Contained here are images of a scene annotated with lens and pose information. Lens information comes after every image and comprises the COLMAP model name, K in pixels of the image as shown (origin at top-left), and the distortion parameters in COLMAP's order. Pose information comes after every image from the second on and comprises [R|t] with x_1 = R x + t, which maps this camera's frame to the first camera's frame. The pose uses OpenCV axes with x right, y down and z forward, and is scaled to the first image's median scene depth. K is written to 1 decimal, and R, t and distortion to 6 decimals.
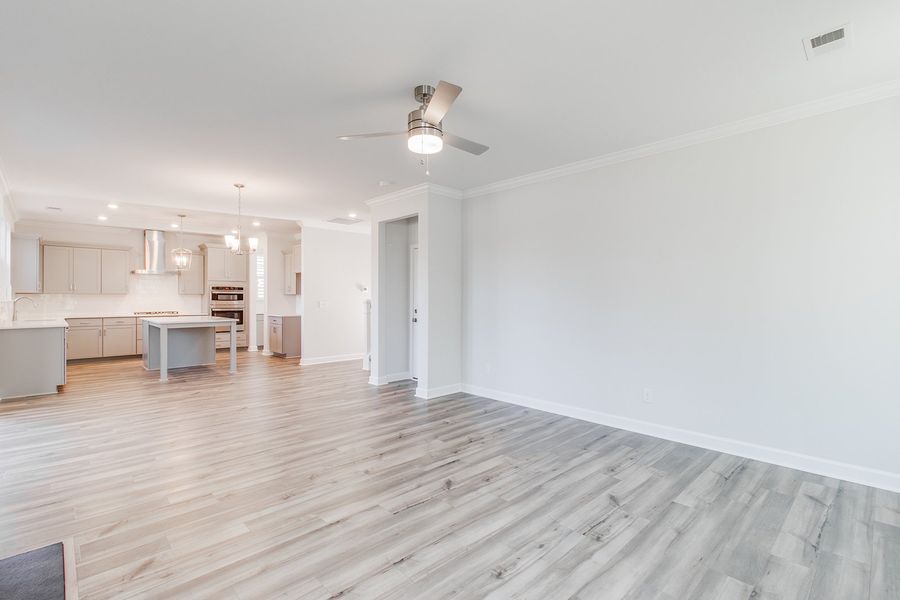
lens RADIAL K [[417.9, 0, 434.6], [0, 417.9, 299.9], [0, 0, 1]] dist [0.006892, -0.004130]
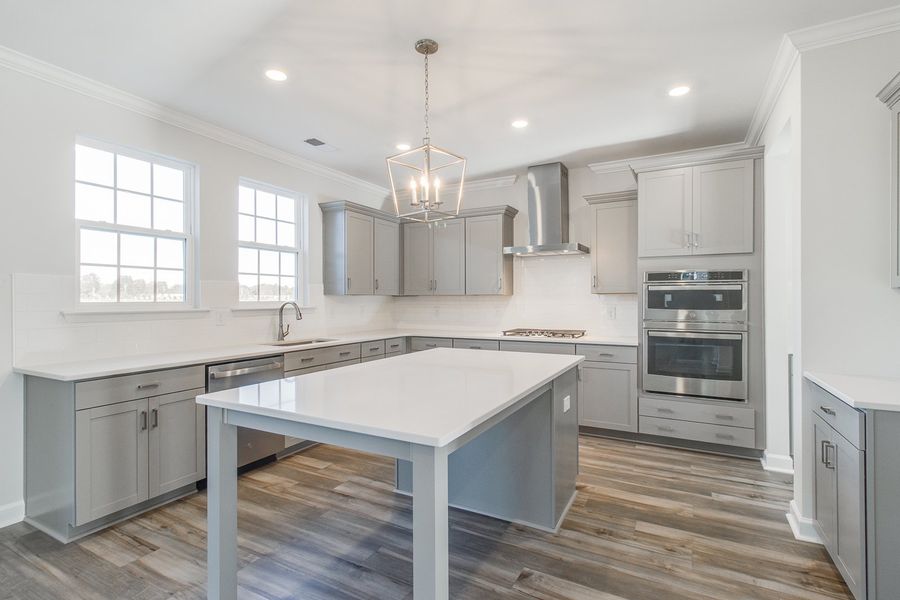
lens RADIAL K [[417.9, 0, 470.0], [0, 417.9, 298.9], [0, 0, 1]] dist [0.006892, -0.004130]
pose [[0.361732, -0.004654, -0.932270, -0.235285], [-0.005374, 0.999961, -0.007077, -0.004581], [0.932267, 0.007570, 0.361693, 0.710980]]
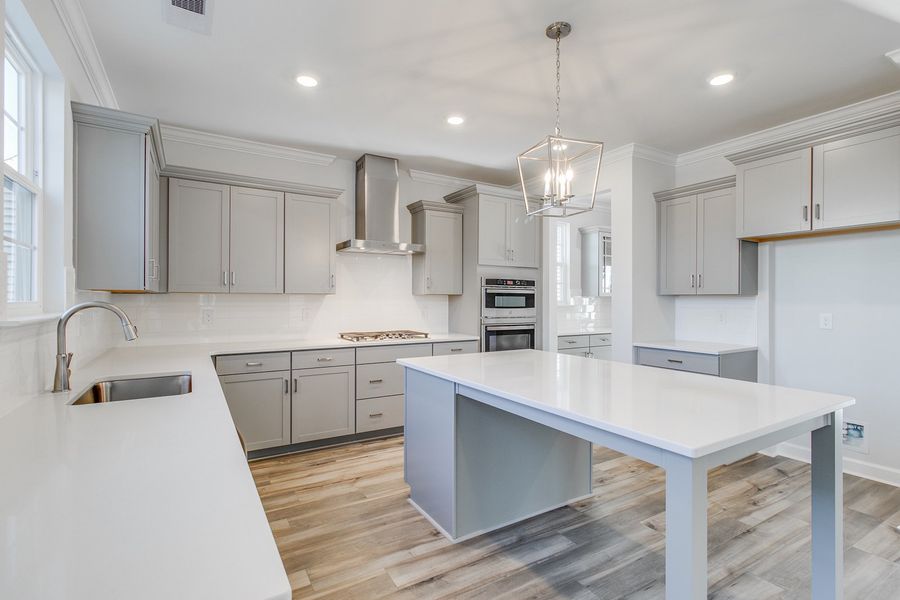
lens RADIAL K [[417.9, 0, 442.6], [0, 417.9, 299.8], [0, 0, 1]] dist [0.006892, -0.004130]
pose [[0.979602, -0.000117, -0.200946, -0.487052], [-0.001219, 0.999978, -0.006525, -0.005008], [0.200942, 0.006637, 0.979581, 0.539561]]
